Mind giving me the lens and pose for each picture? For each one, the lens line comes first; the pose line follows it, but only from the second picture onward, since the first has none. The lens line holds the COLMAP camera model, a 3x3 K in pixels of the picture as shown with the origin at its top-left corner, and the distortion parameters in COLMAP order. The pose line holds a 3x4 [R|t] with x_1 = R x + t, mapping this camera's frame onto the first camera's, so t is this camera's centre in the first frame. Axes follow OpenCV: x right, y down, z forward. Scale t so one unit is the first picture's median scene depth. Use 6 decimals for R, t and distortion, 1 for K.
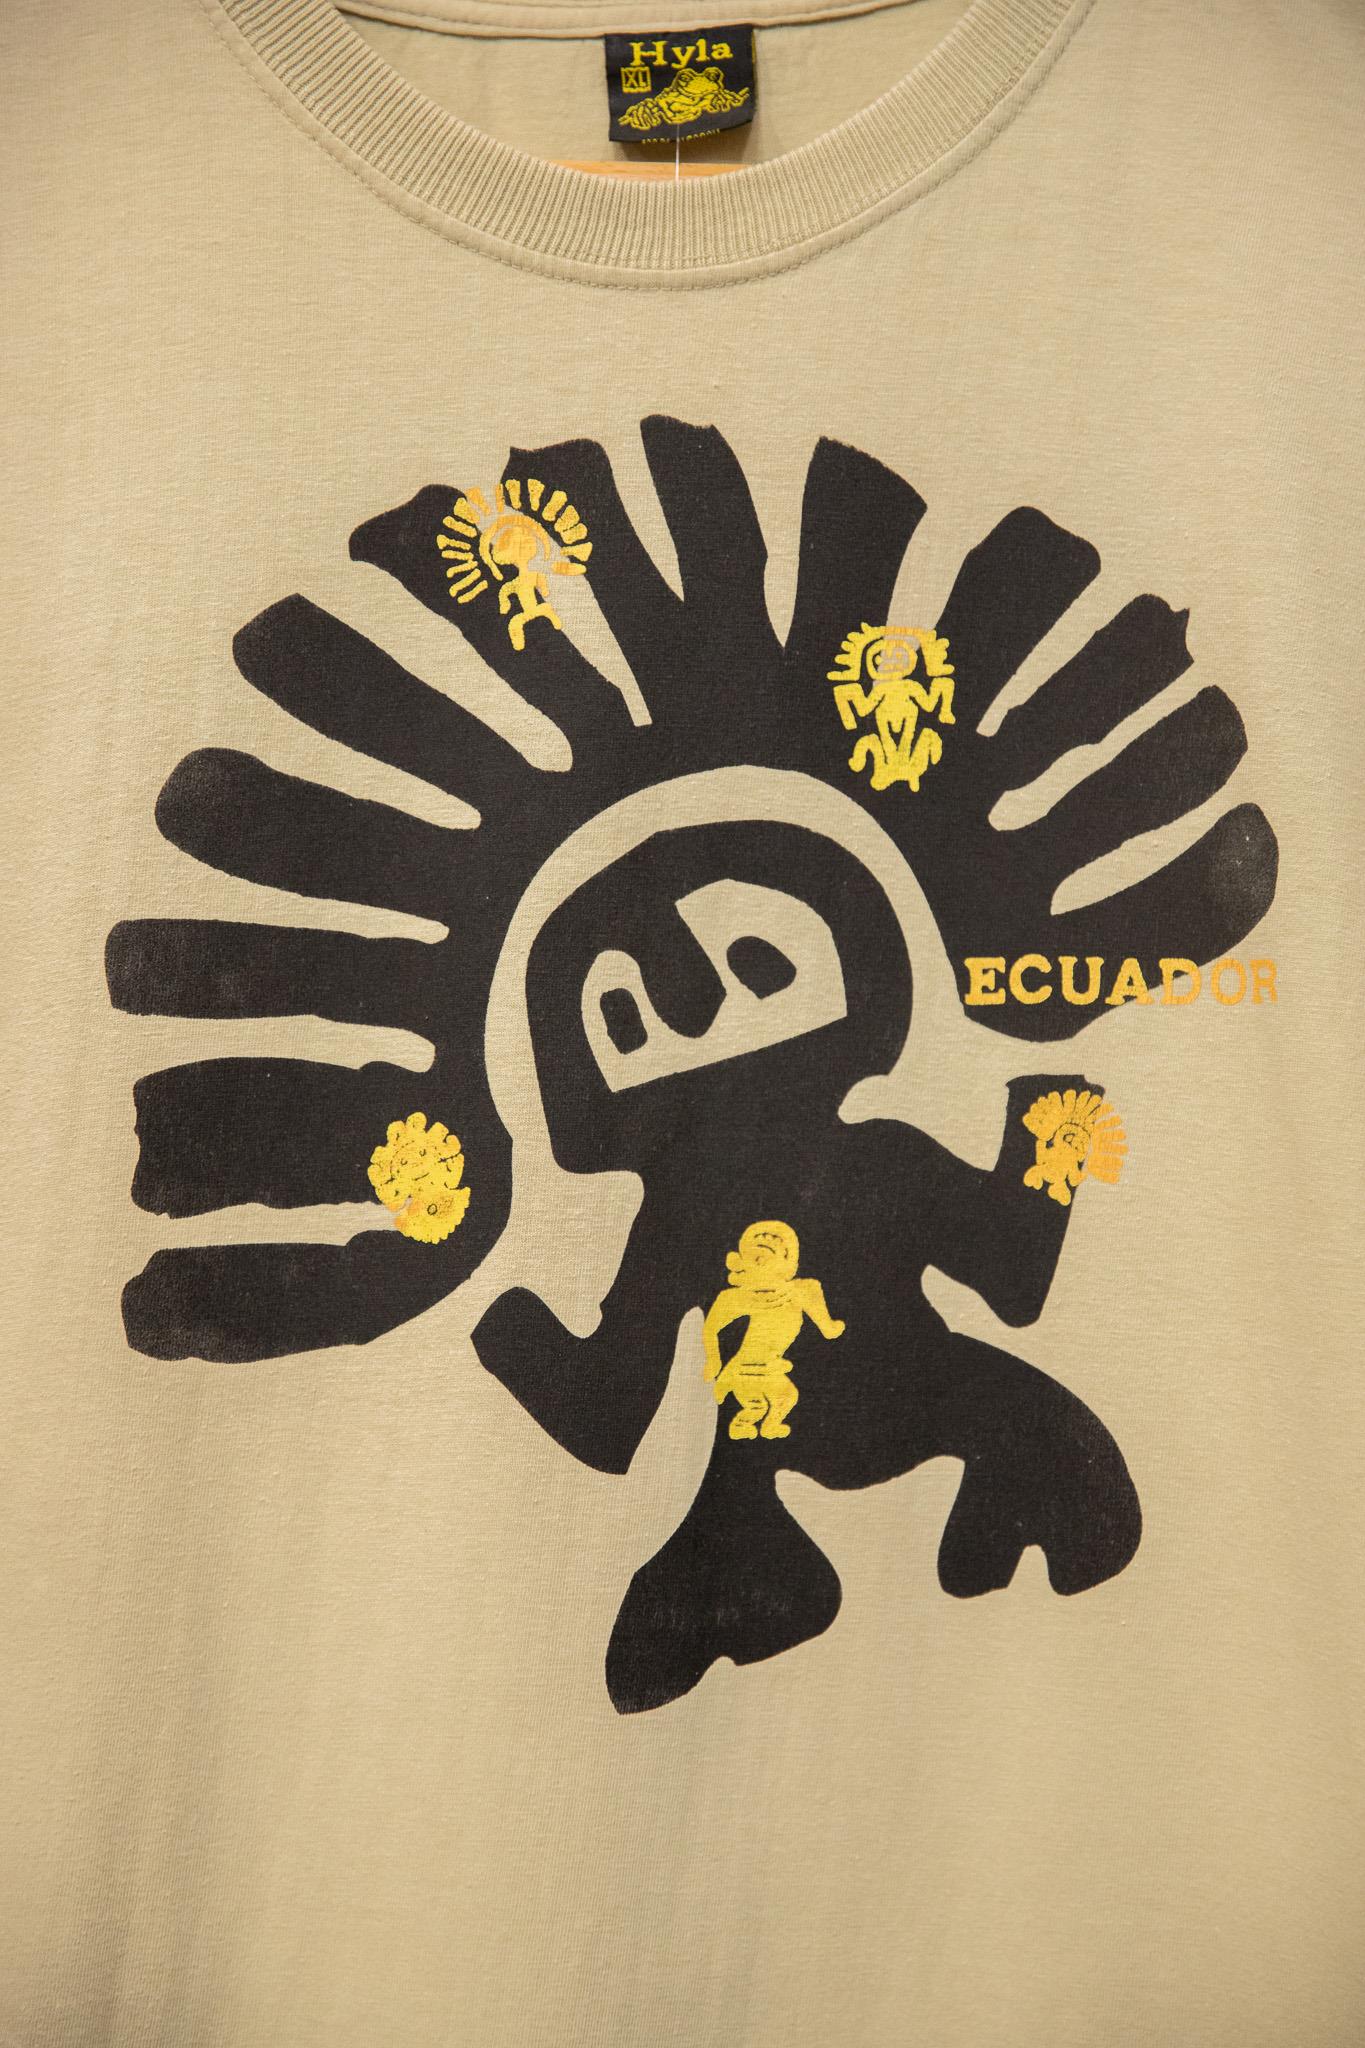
lens RADIAL K [[4069.8, 0, 692.0], [0, 4069.8, 1023.0], [0, 0, 1]] dist [0.155070, 0.000000]
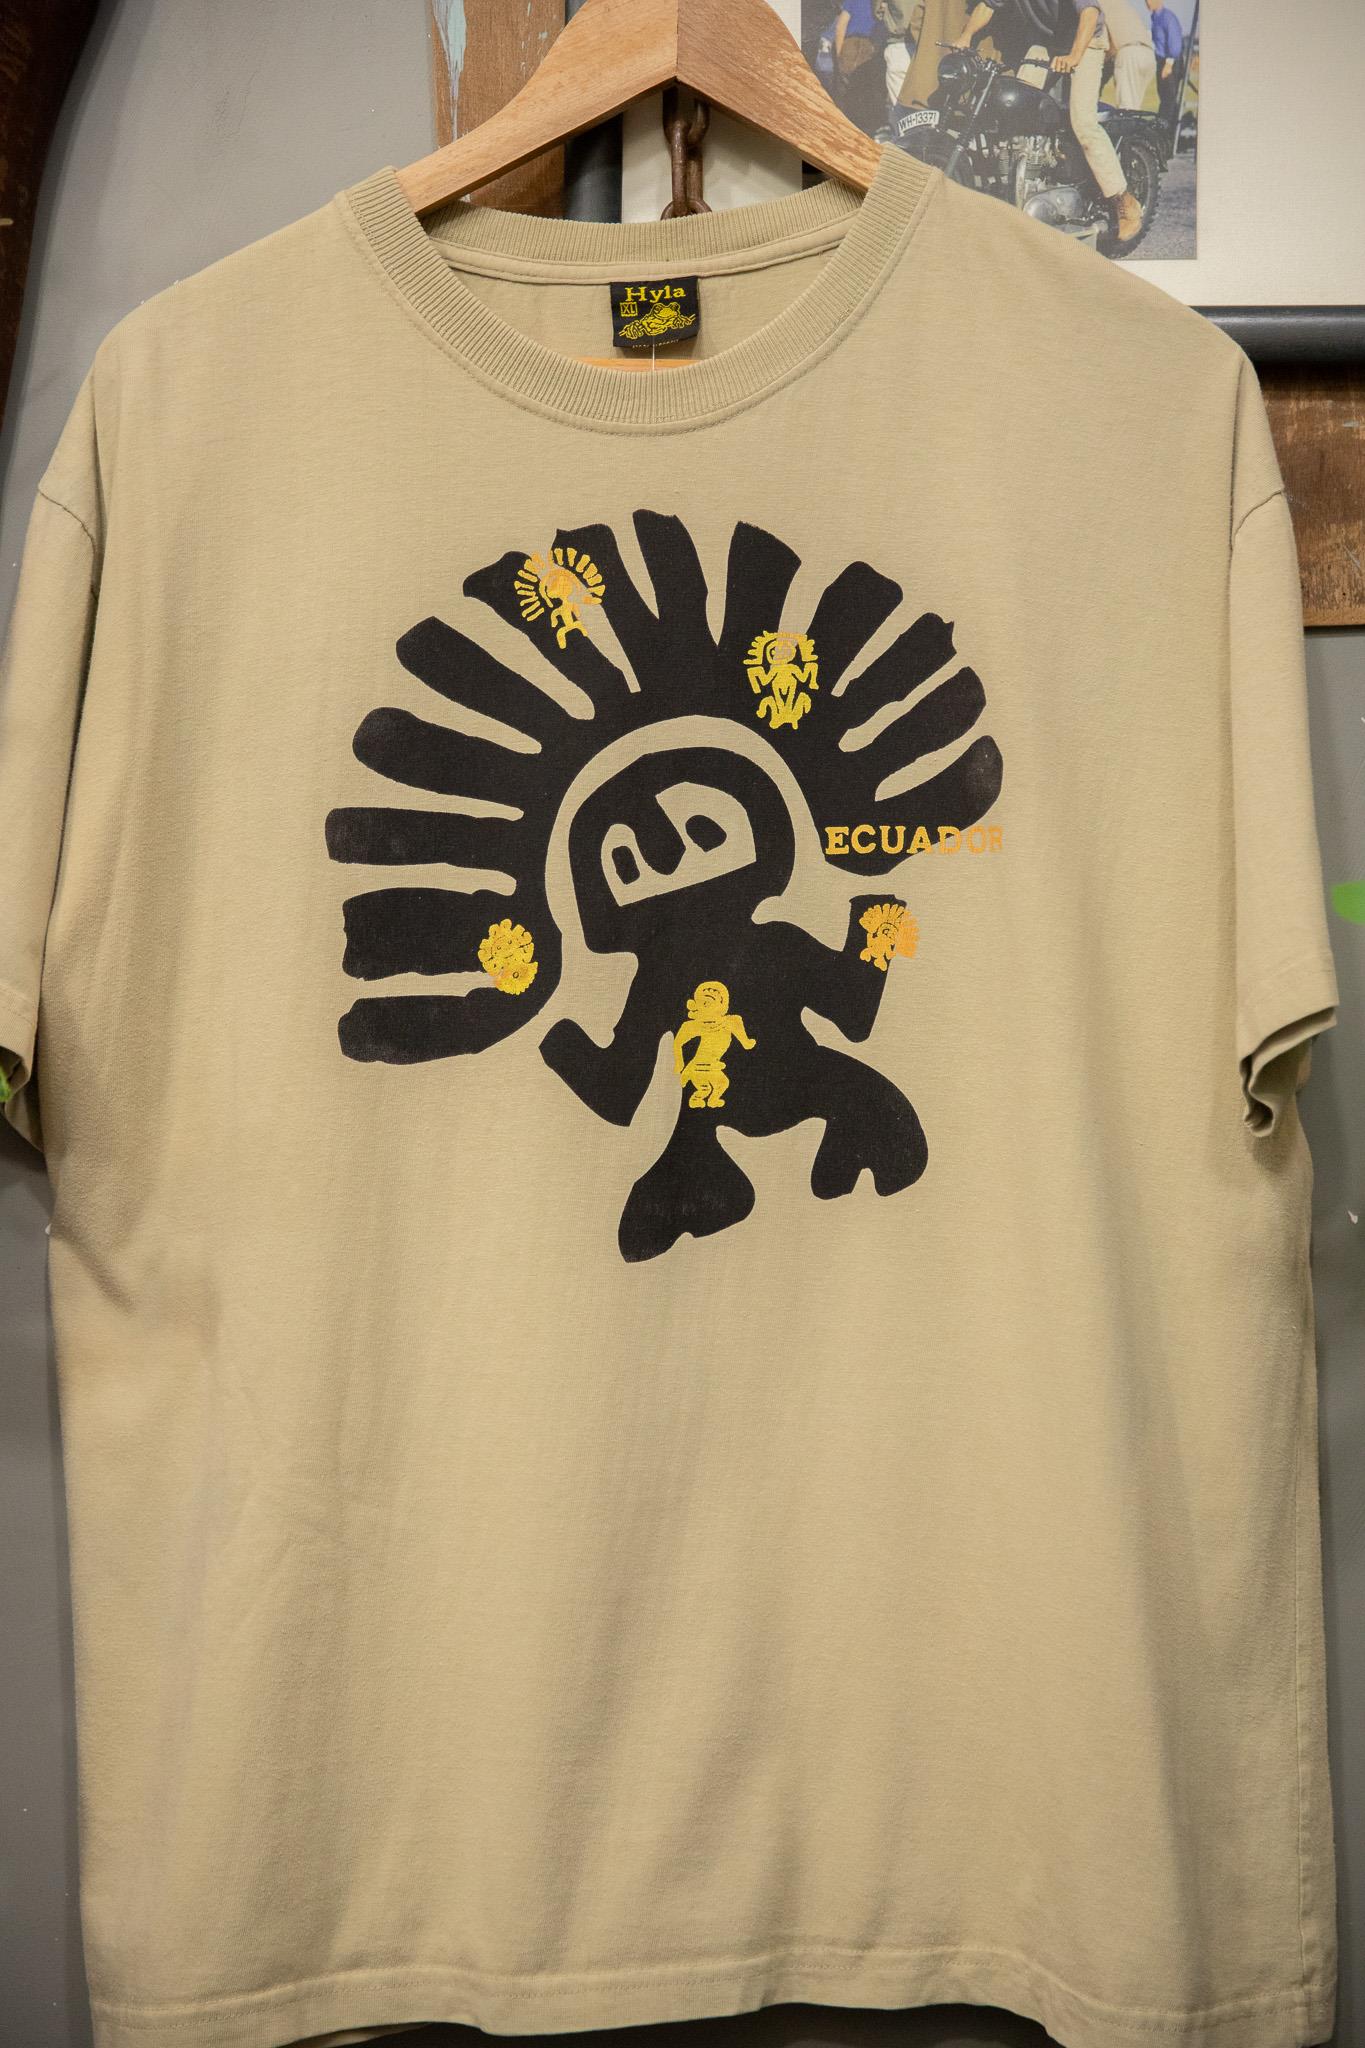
lens RADIAL K [[3625.8, 0, 695.2], [0, 3625.8, 1021.1], [0, 0, 1]] dist [0.169752, 0.000000]
pose [[0.999974, -0.007201, 0.000713, 0.010850], [0.007174, 0.999433, 0.032890, 0.015098], [-0.000950, -0.032884, 0.999459, -0.529295]]
